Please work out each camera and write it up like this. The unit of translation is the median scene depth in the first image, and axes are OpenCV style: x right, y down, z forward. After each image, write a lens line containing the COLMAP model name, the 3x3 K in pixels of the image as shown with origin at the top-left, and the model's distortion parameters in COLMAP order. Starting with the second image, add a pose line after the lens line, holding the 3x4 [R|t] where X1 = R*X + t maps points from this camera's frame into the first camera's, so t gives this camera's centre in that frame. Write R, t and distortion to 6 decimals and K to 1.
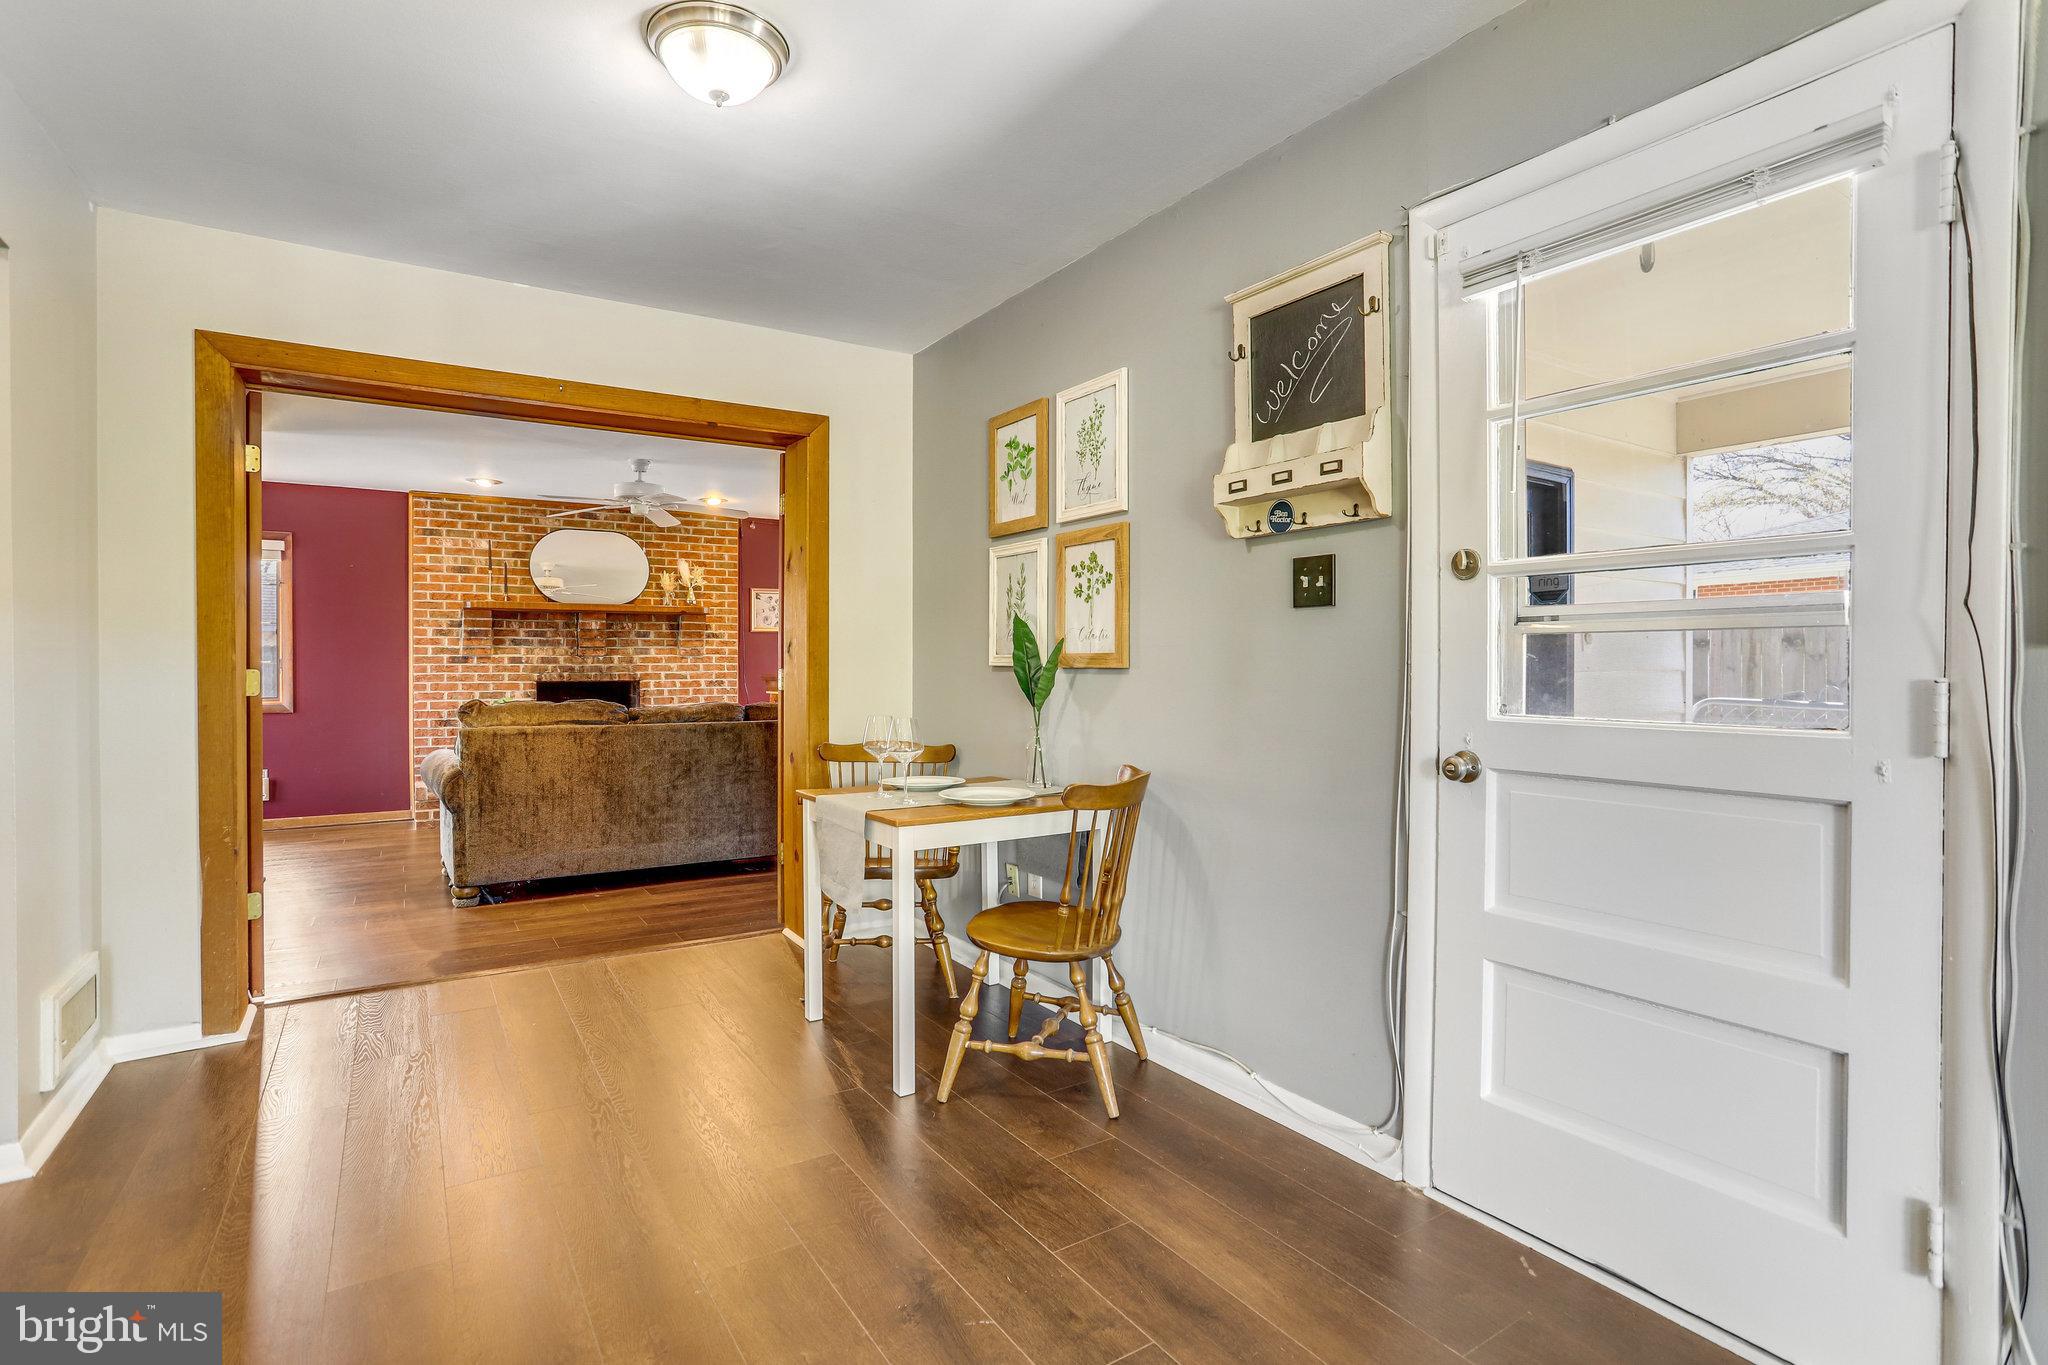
lens RADIAL K [[1008.0, 0, 1011.3], [0, 1008.0, 674.3], [0, 0, 1]] dist [-0.026439, 0.004887]
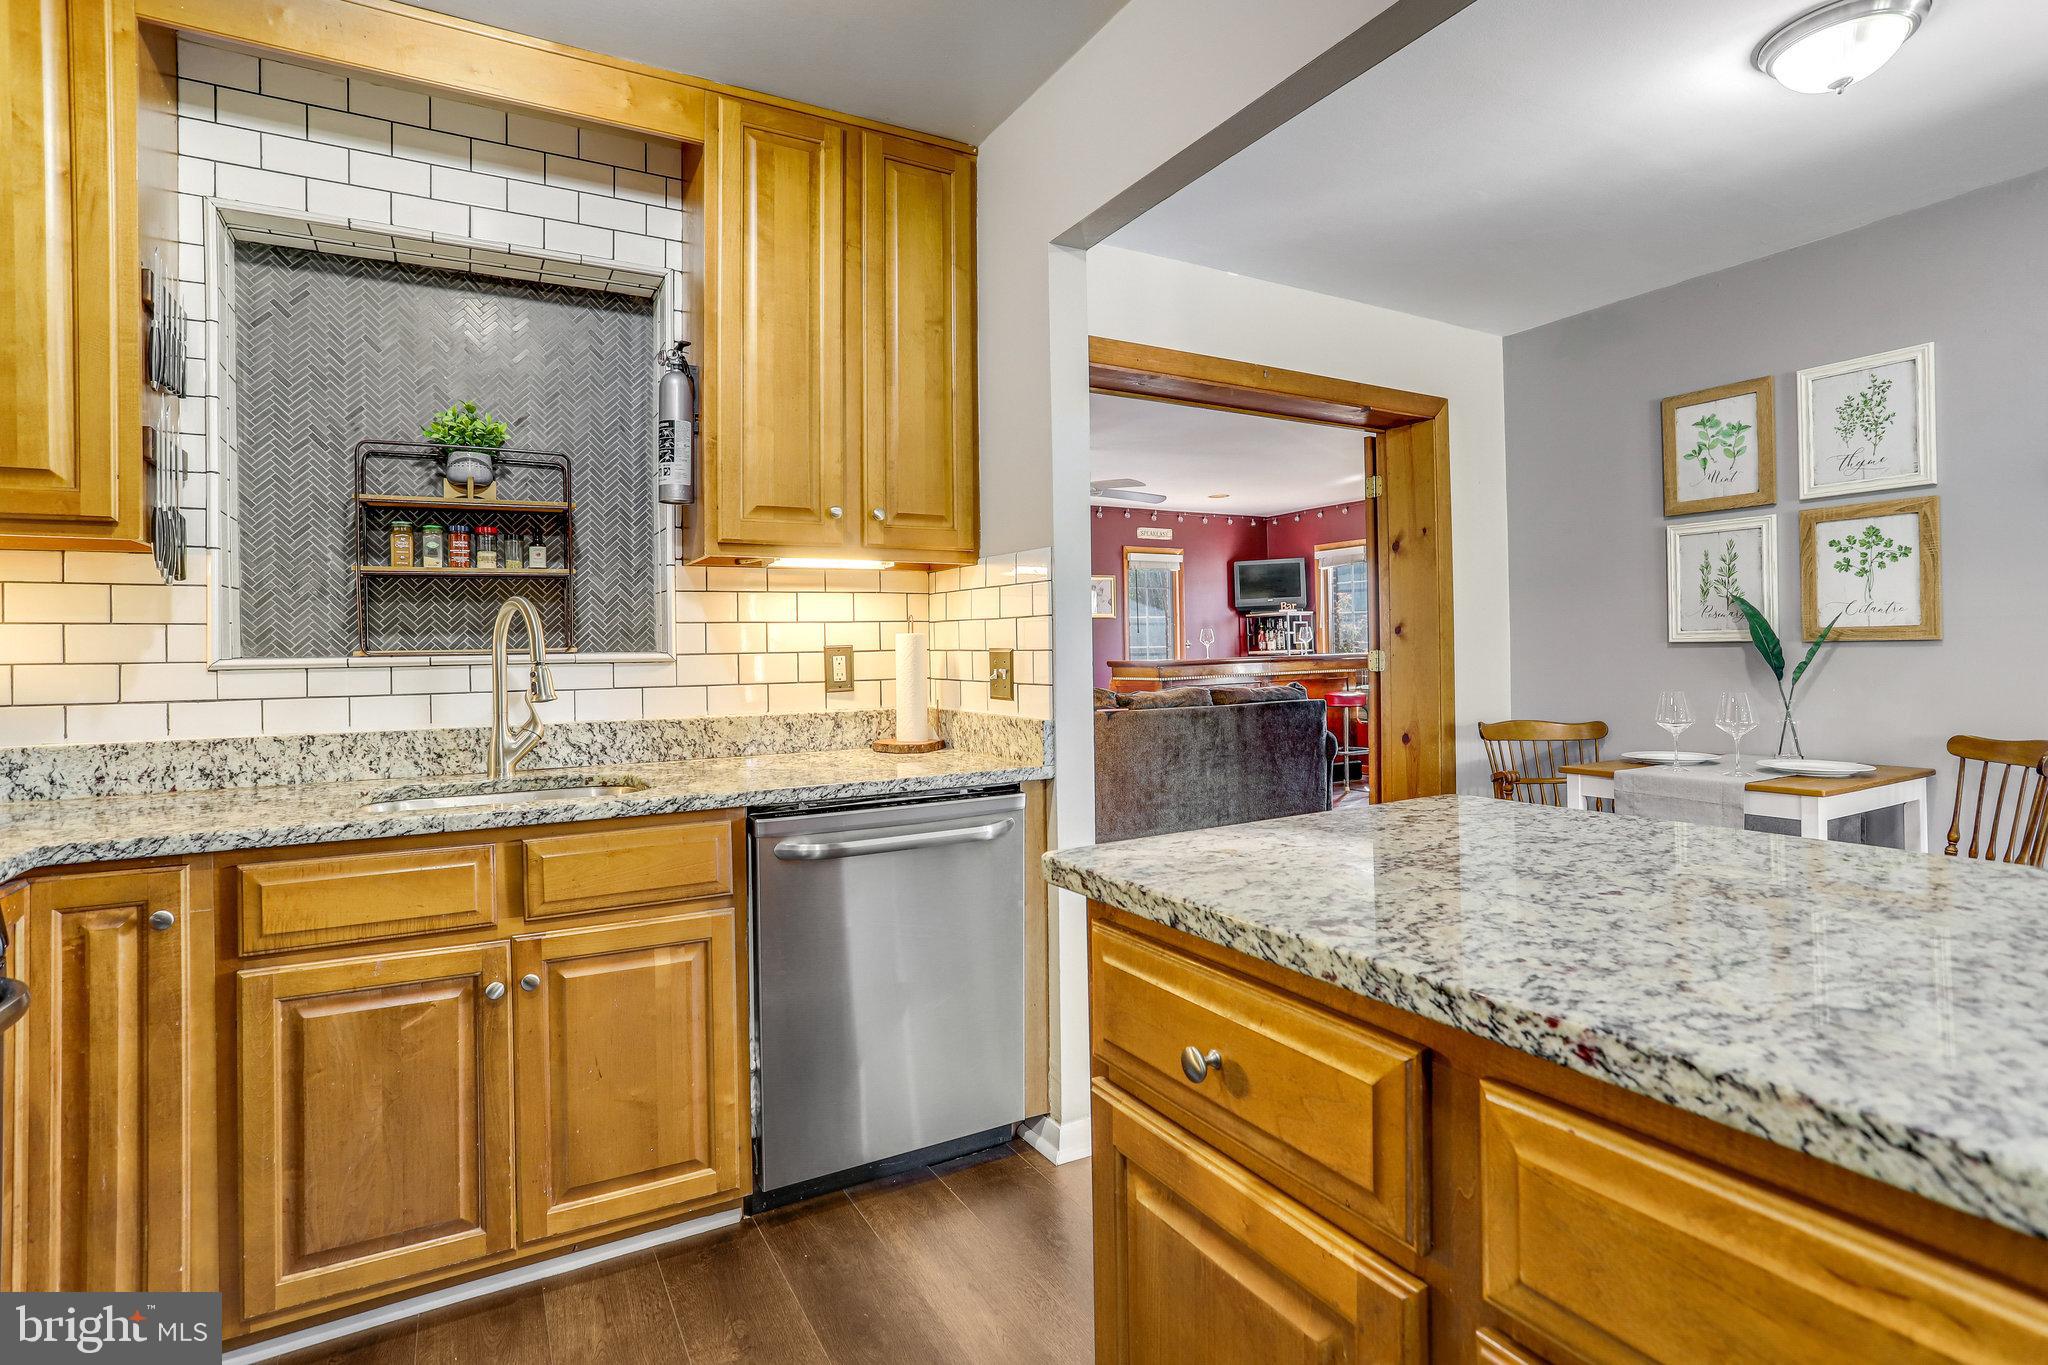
lens RADIAL K [[1008.0, 0, 1021.6], [0, 1008.0, 642.8], [0, 0, 1]] dist [-0.026439, 0.004887]
pose [[0.999197, -0.016483, -0.036521, -0.315537], [0.015722, 0.999655, -0.021021, 0.001249], [0.036854, 0.020430, 0.999112, -0.009160]]
